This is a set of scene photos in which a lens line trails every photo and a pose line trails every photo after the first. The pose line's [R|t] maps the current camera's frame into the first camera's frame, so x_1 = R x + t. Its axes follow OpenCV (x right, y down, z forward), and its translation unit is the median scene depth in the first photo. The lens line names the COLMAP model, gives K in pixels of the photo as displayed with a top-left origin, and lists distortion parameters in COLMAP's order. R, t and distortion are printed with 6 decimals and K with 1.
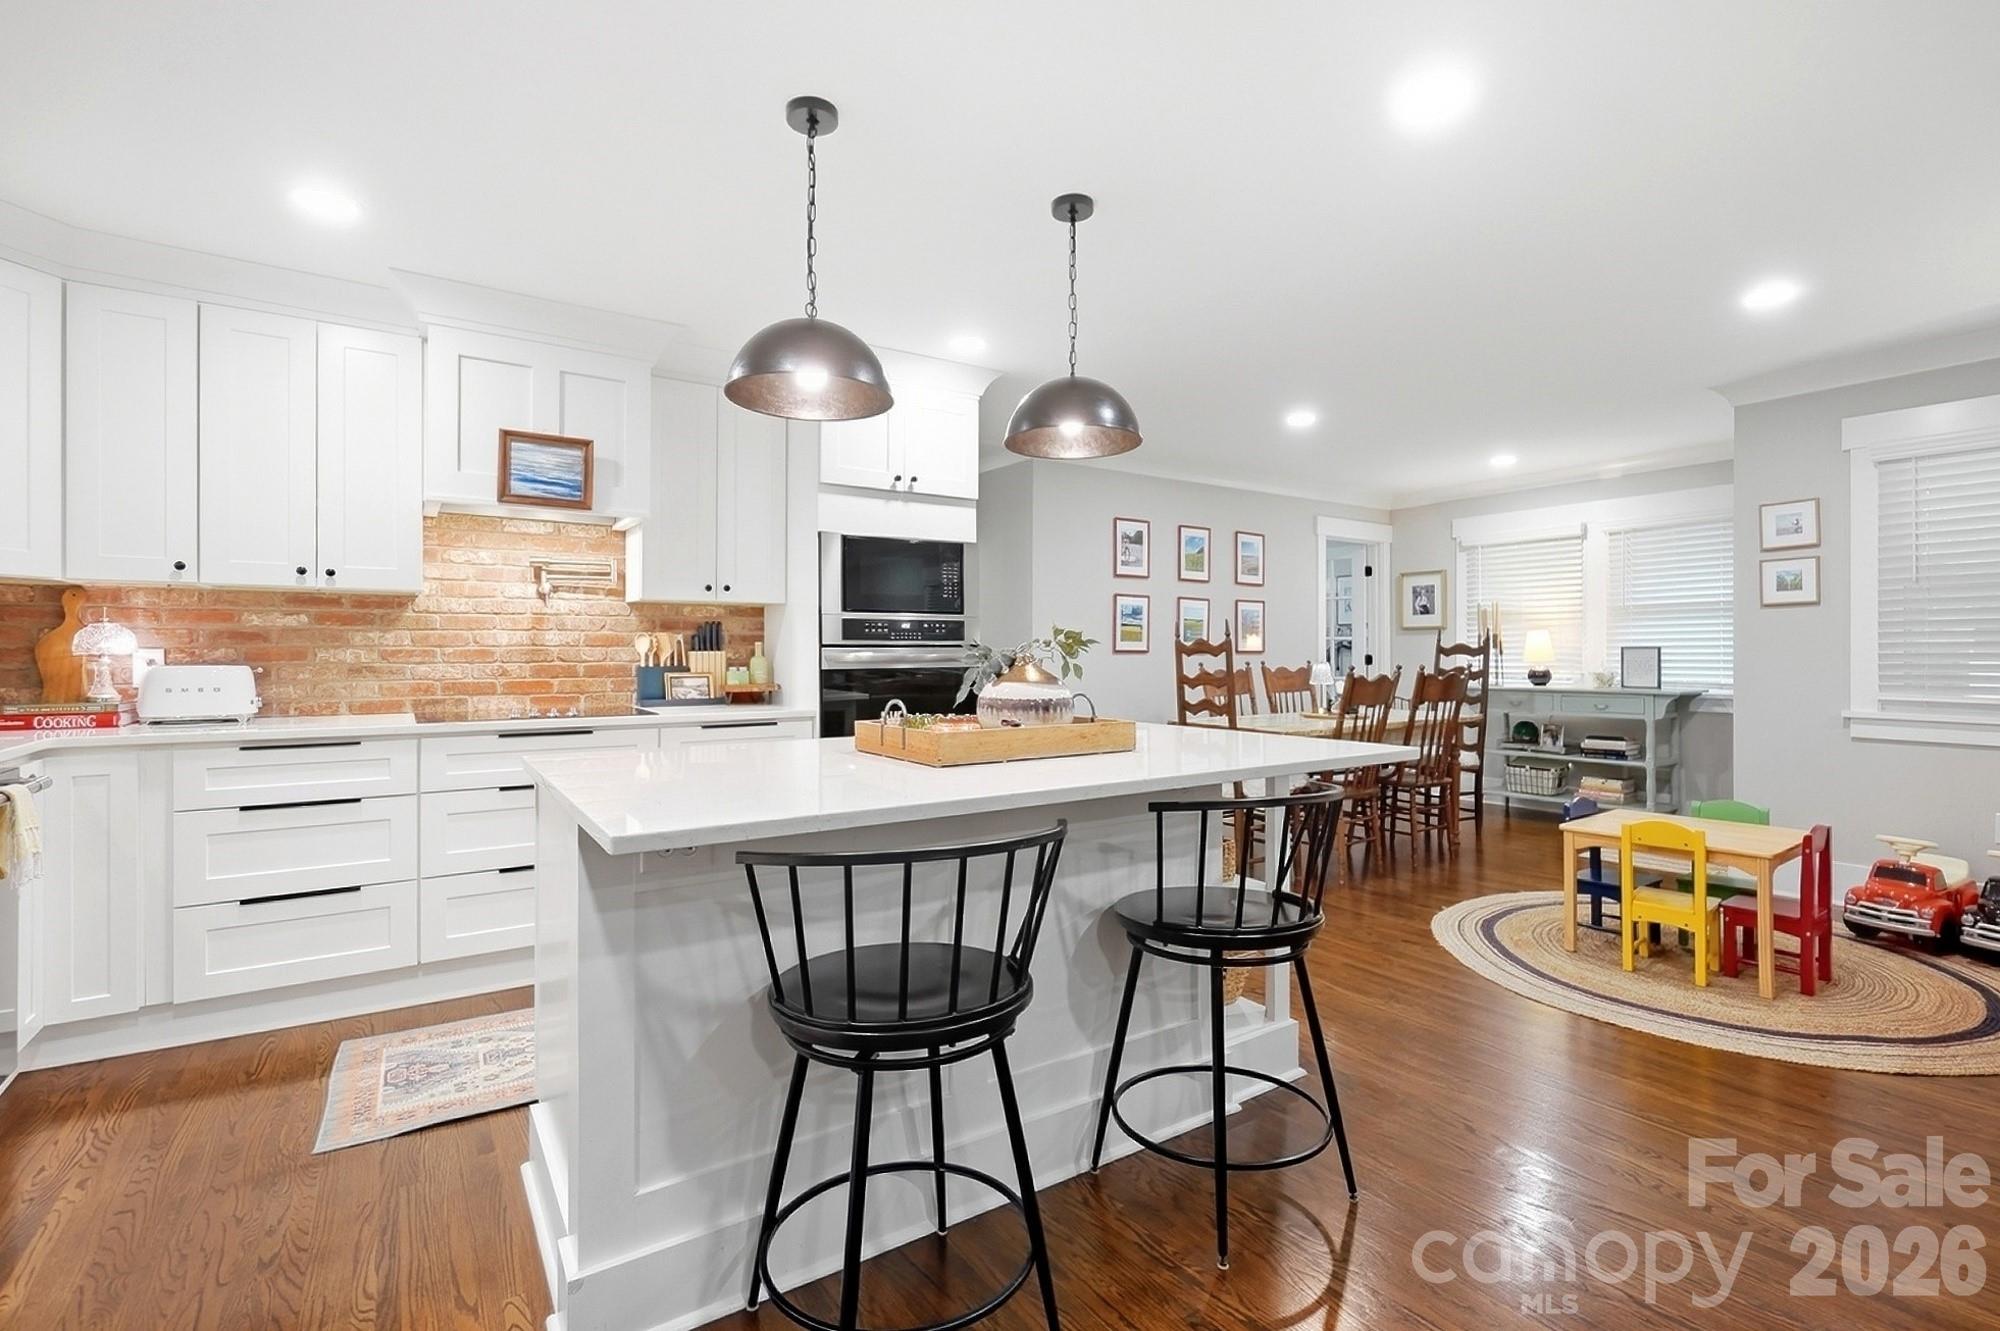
lens RADIAL K [[921.3, 0, 1000.0], [0, 921.3, 665.5], [0, 0, 1]] dist [0.000642, -0.000052]
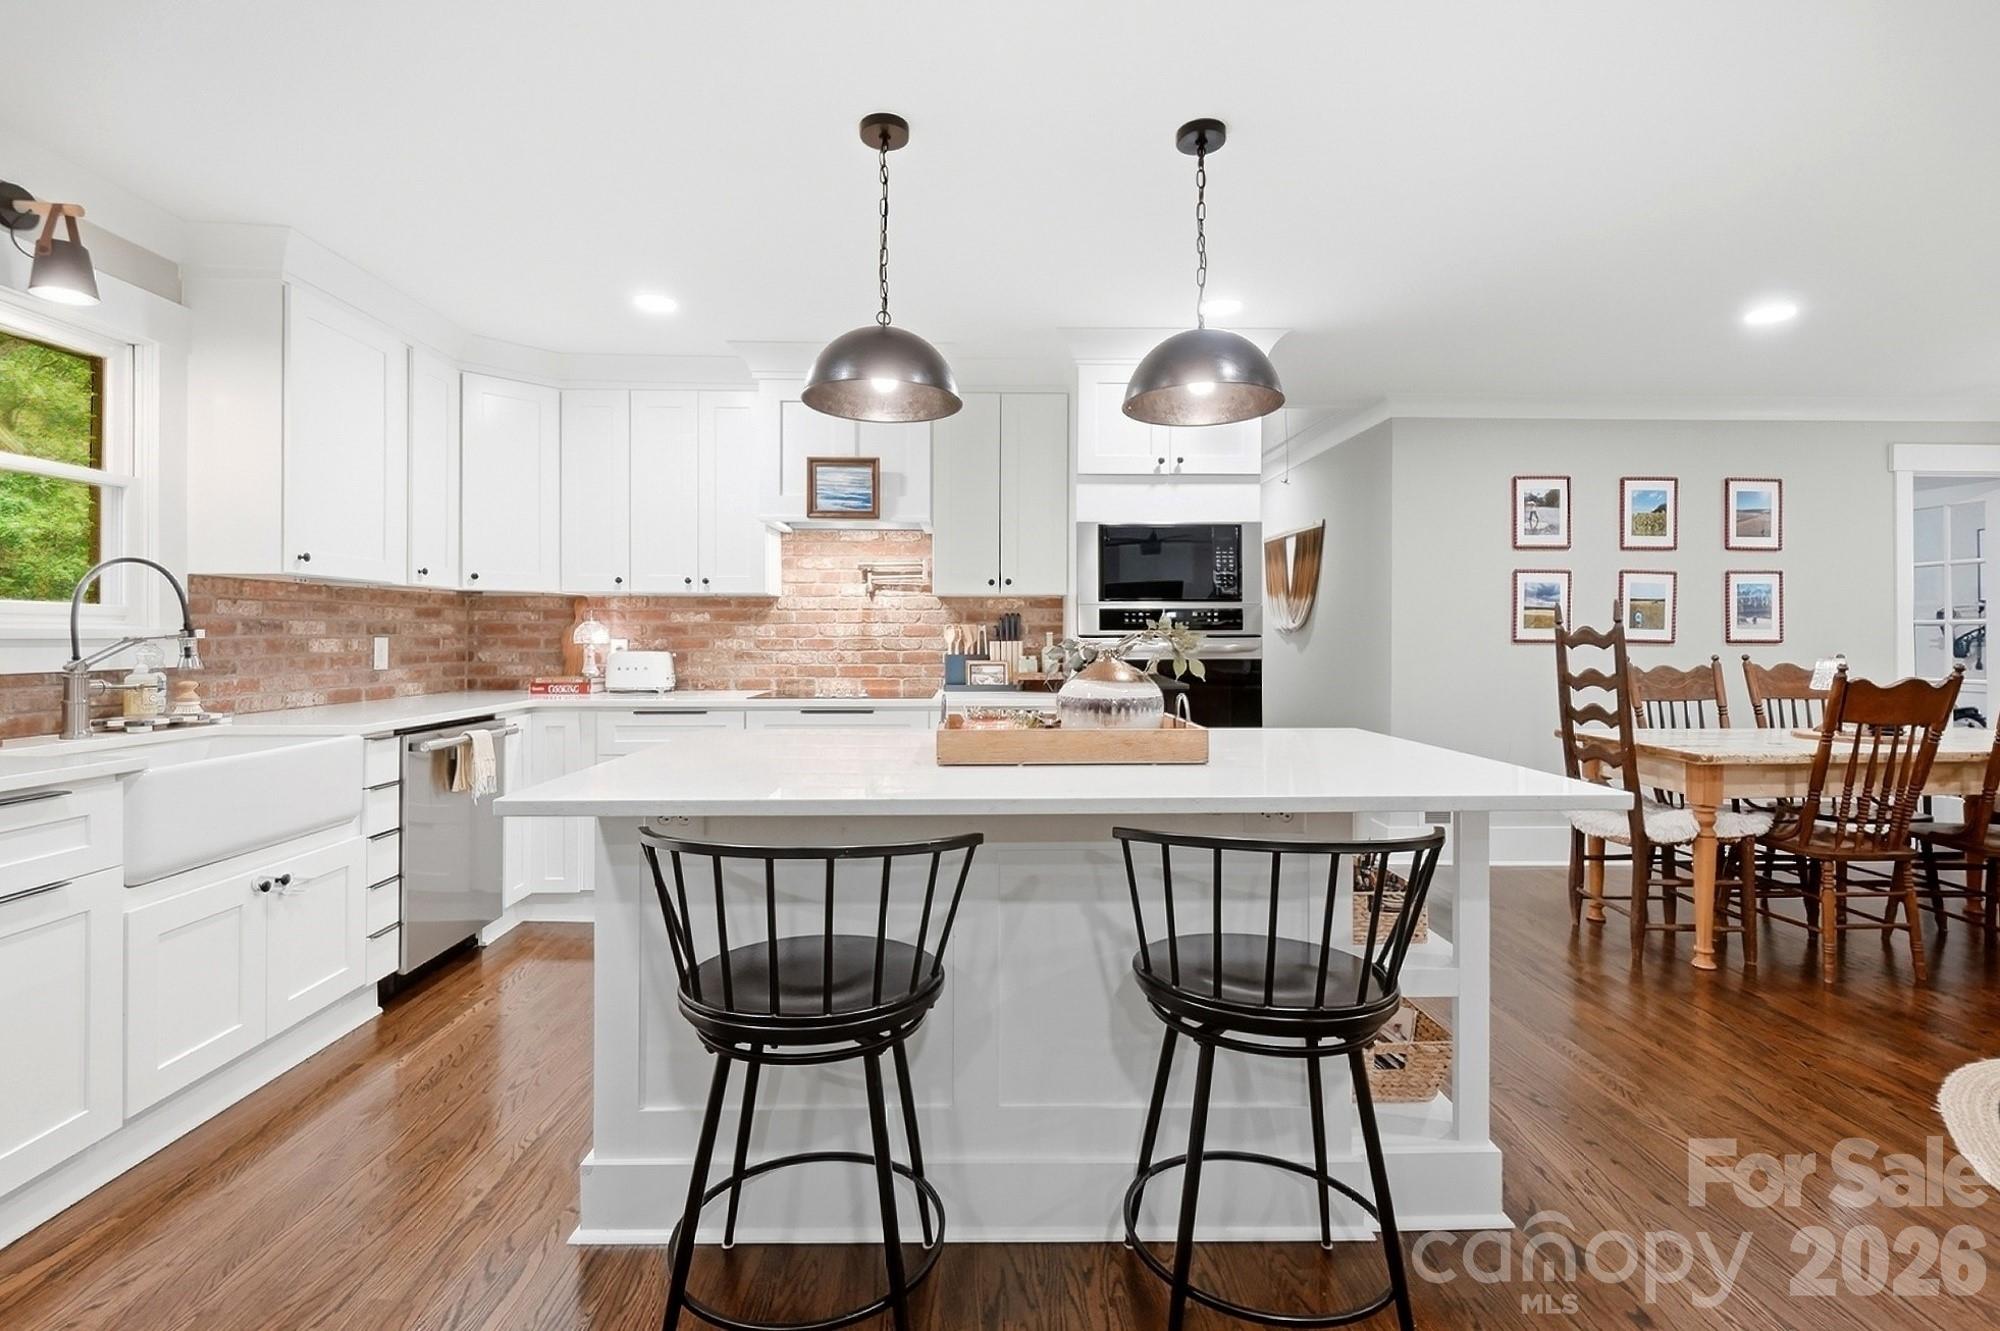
lens RADIAL K [[882.0, 0, 996.5], [0, 882.0, 690.9], [0, 0, 1]] dist [0.001037, -0.000179]
pose [[0.841471, 0.035678, -0.539123, 0.247519], [-0.008517, 0.998569, 0.052789, -0.012232], [0.540236, -0.039829, 0.840571, 0.131487]]
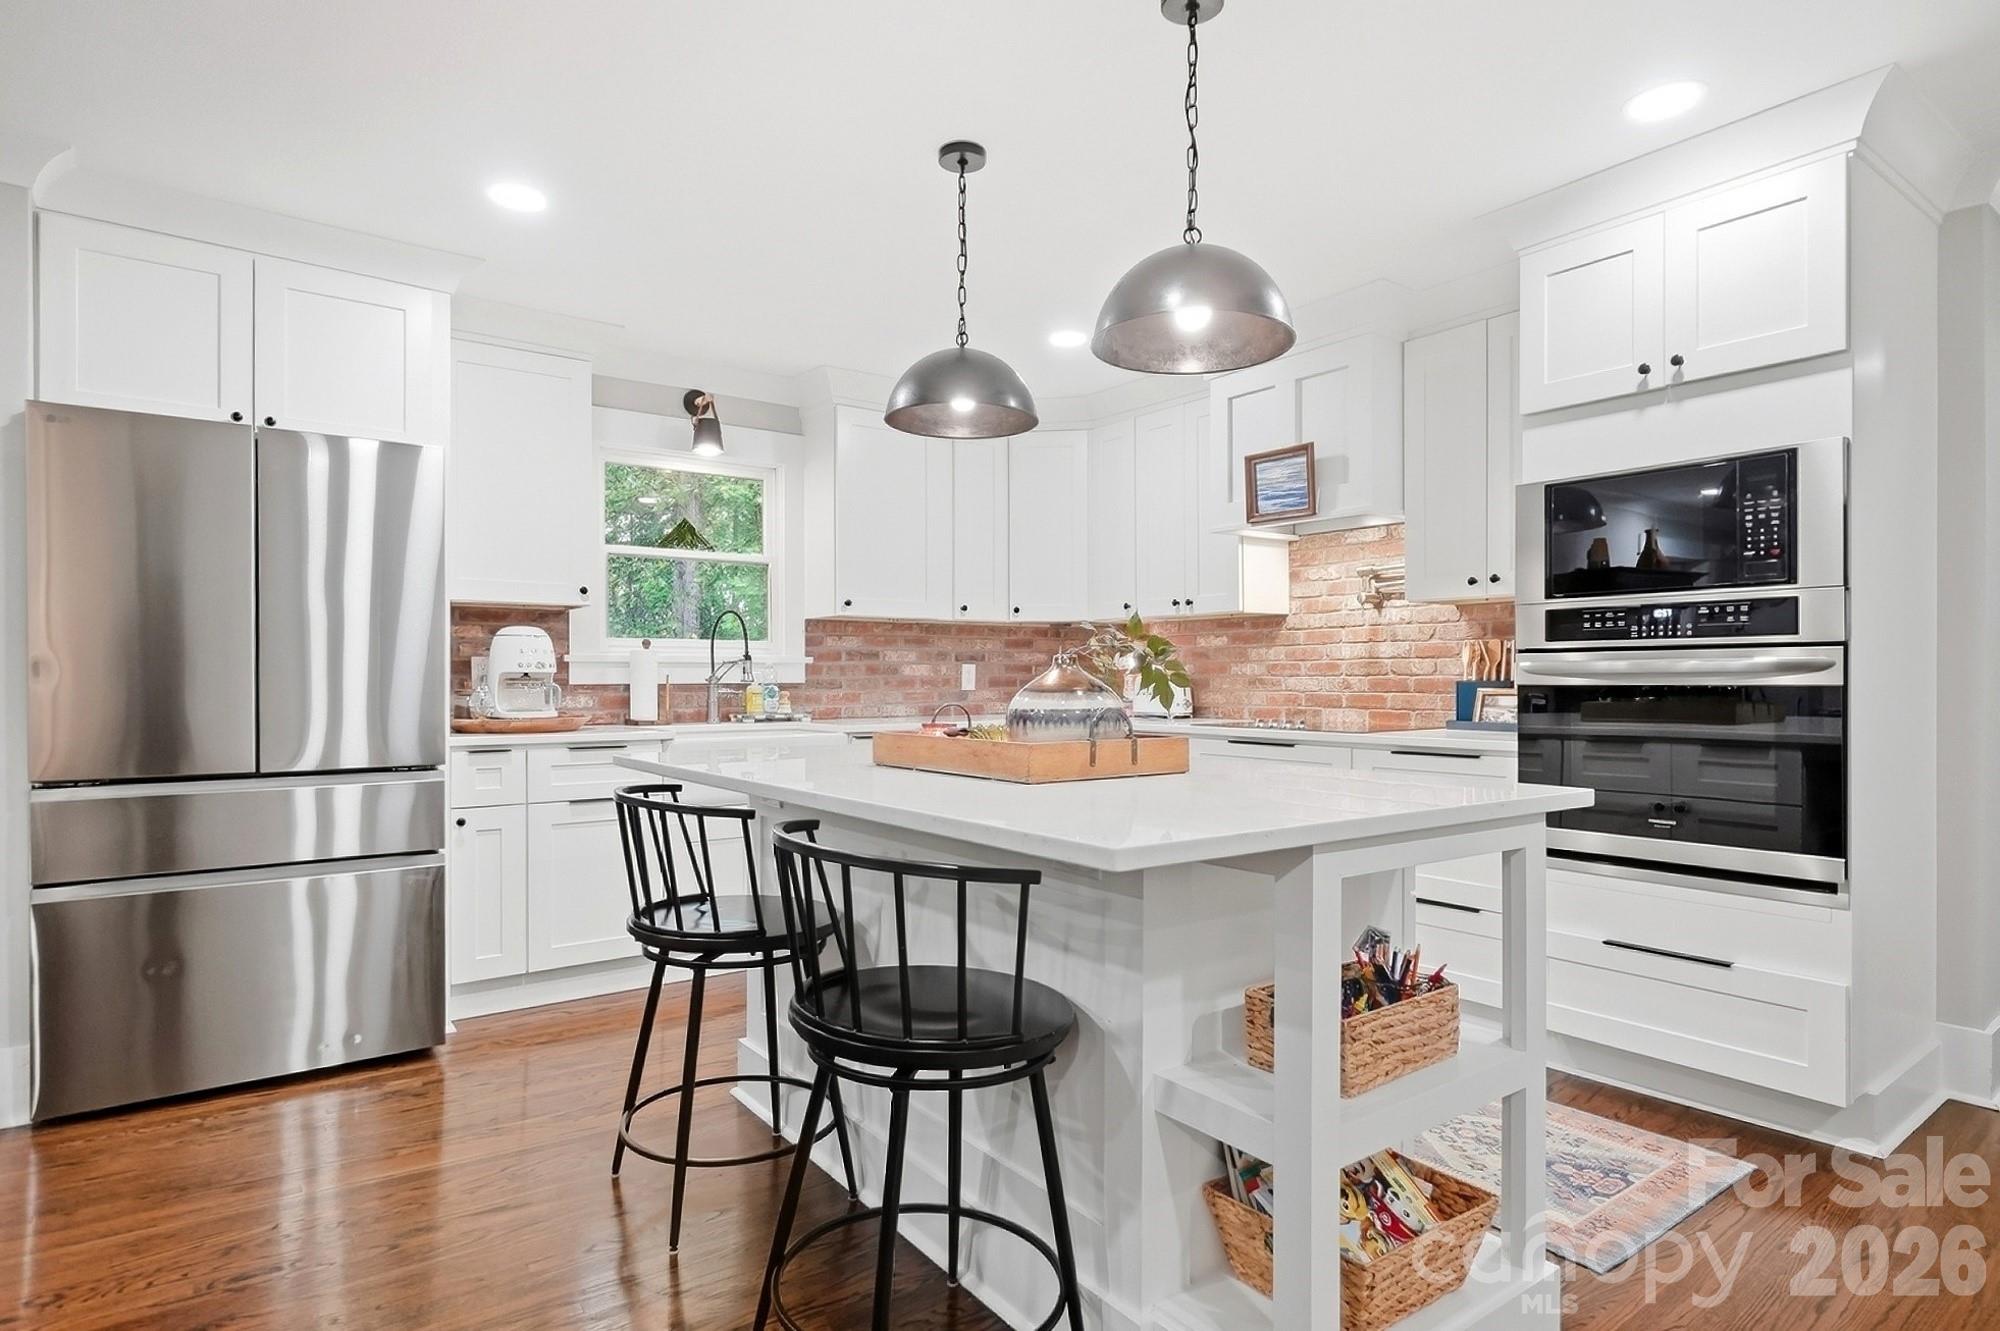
lens RADIAL K [[1047.0, 0, 1002.9], [0, 1047.0, 682.5], [0, 0, 1]] dist [-0.044006, -0.000136]
pose [[0.026100, 0.007804, -0.999629, 0.552097], [-0.009766, 0.999924, 0.007551, -0.000711], [0.999612, 0.009565, 0.026175, 0.576131]]
